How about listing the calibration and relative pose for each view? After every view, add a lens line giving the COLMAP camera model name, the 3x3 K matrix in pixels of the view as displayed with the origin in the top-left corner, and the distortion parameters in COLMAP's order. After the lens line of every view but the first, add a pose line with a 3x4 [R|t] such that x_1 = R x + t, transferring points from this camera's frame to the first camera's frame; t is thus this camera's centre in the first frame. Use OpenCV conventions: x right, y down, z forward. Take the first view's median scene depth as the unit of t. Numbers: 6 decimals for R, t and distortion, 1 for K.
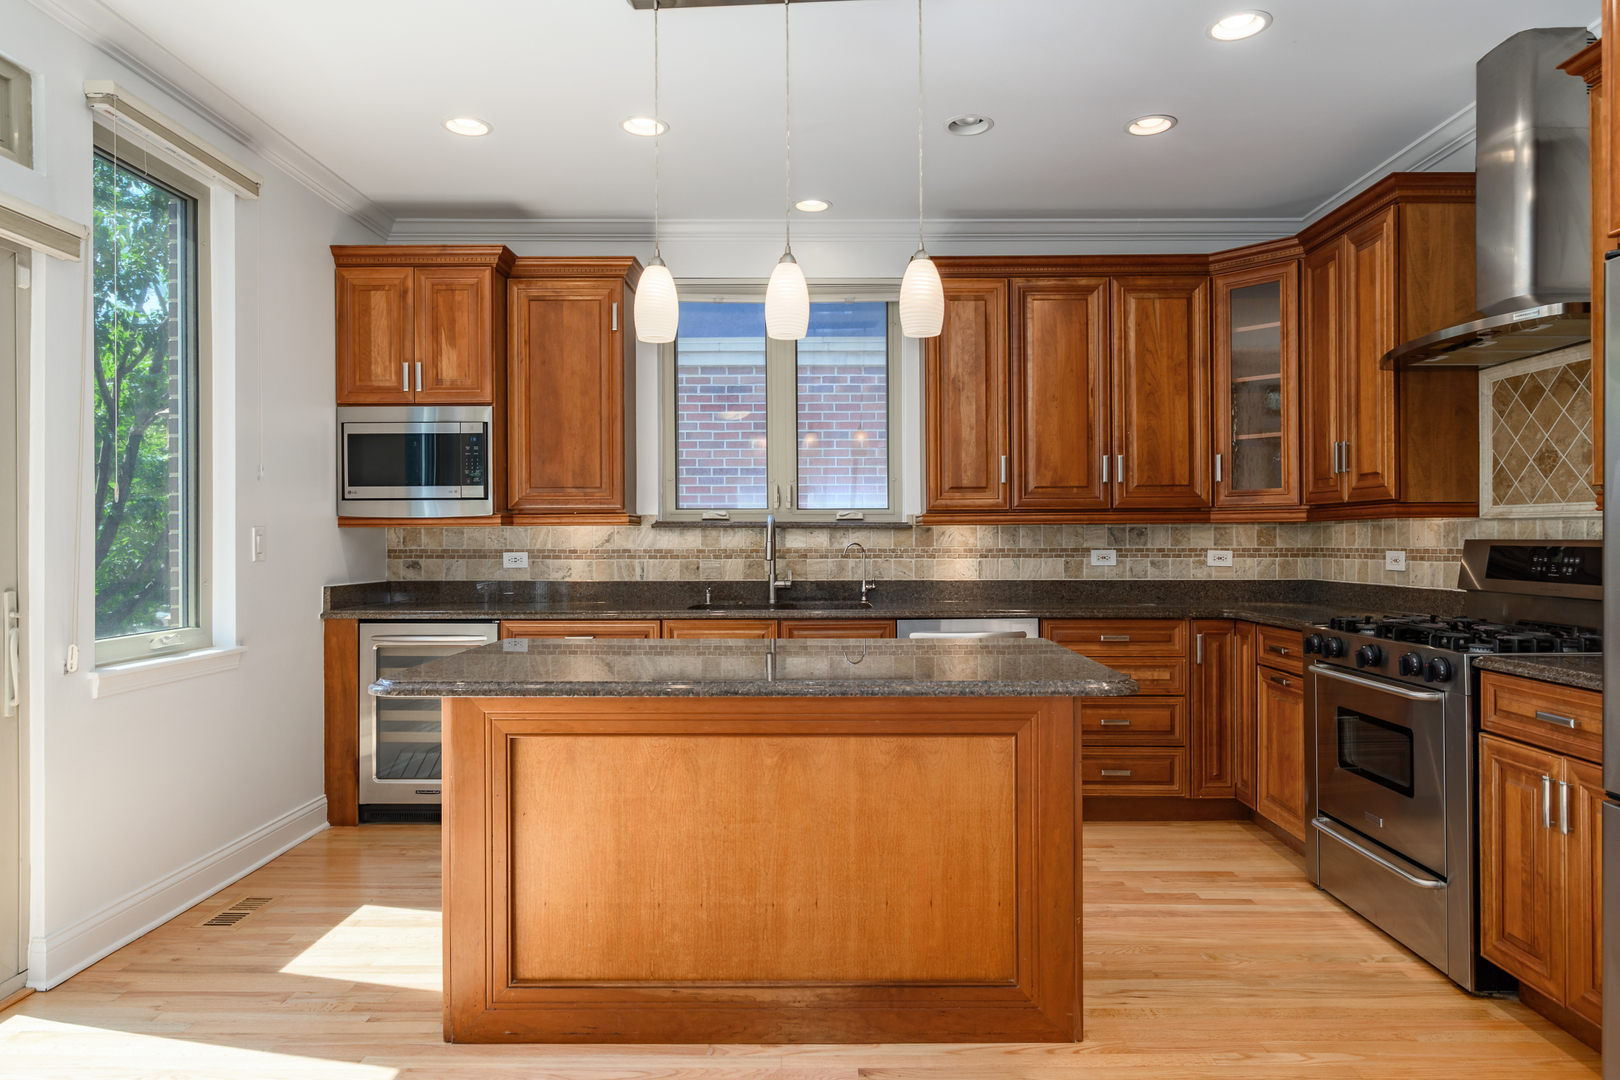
lens RADIAL K [[1022.5, 0, 816.4], [0, 1022.5, 529.5], [0, 0, 1]] dist [0.000196, -0.000521]
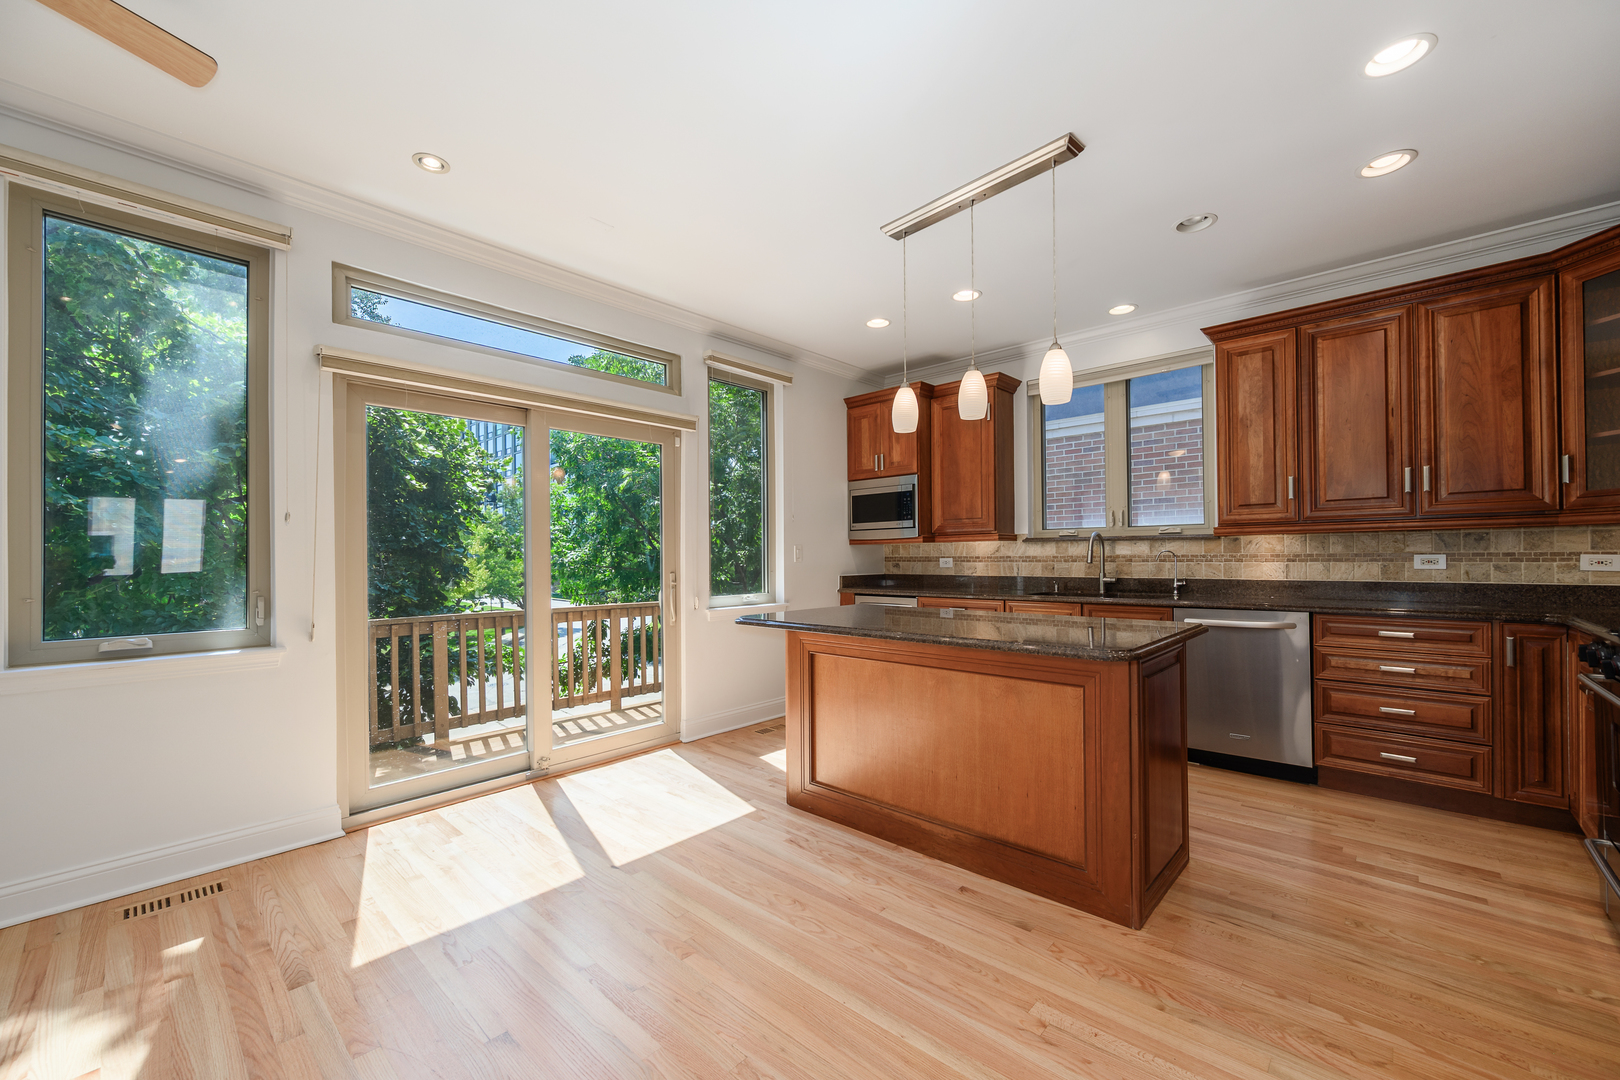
lens RADIAL K [[635.9, 0, 802.6], [0, 635.9, 547.5], [0, 0, 1]] dist [-0.000346, -0.000047]
pose [[0.734960, -0.013931, -0.677968, 0.270415], [0.014521, 0.999883, -0.004805, 0.006729], [0.677955, -0.006313, 0.735076, 0.065046]]
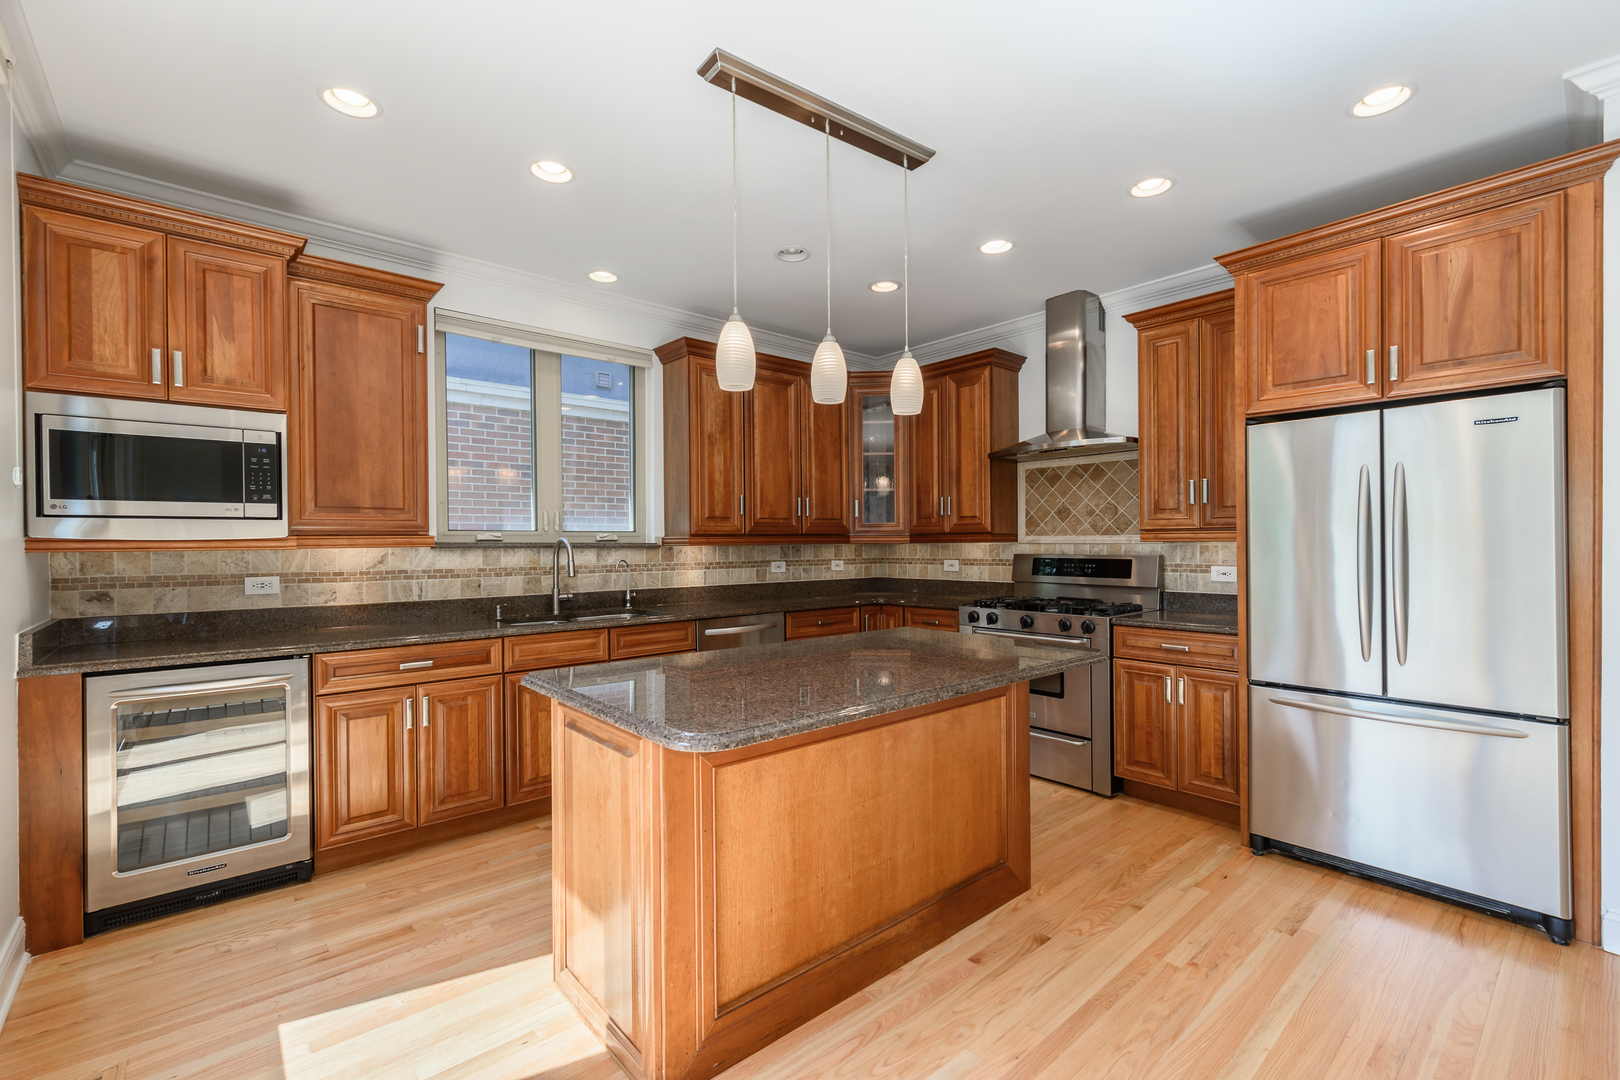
lens RADIAL K [[707.4, 0, 823.8], [0, 707.4, 539.2], [0, 0, 1]] dist [0.001515, -0.000266]
pose [[0.745521, 0.001707, 0.666479, -0.371928], [-0.001908, 0.999998, -0.000427, -0.012637], [-0.666479, -0.000954, 0.745523, 0.223148]]
